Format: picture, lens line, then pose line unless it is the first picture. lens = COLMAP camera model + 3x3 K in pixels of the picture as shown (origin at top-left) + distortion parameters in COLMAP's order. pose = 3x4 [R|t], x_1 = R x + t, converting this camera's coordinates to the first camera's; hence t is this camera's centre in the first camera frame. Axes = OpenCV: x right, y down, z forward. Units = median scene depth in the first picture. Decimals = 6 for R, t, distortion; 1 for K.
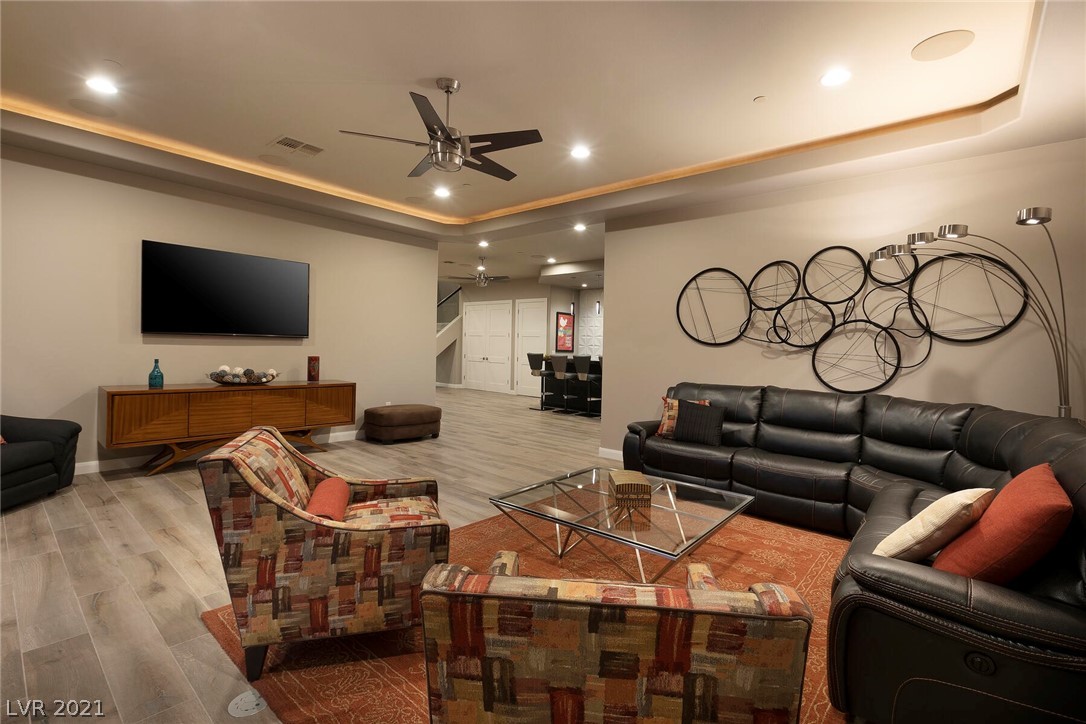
lens RADIAL K [[494.0, 0, 544.9], [0, 494.0, 359.6], [0, 0, 1]] dist [0.004600, -0.001981]
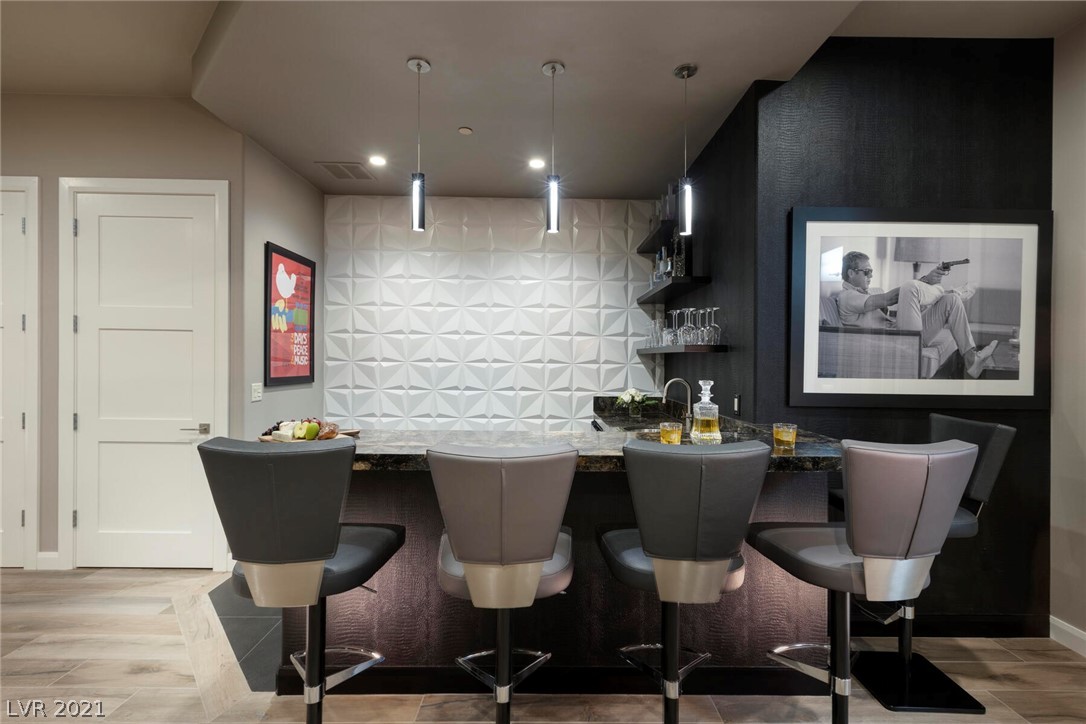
lens RADIAL K [[494.0, 0, 537.0], [0, 494.0, 357.2], [0, 0, 1]] dist [0.004600, -0.001981]
pose [[0.751648, -0.021728, 0.659206, -0.045119], [0.023289, 0.999708, 0.006396, -0.029862], [-0.659153, 0.010544, 0.751935, 0.676460]]
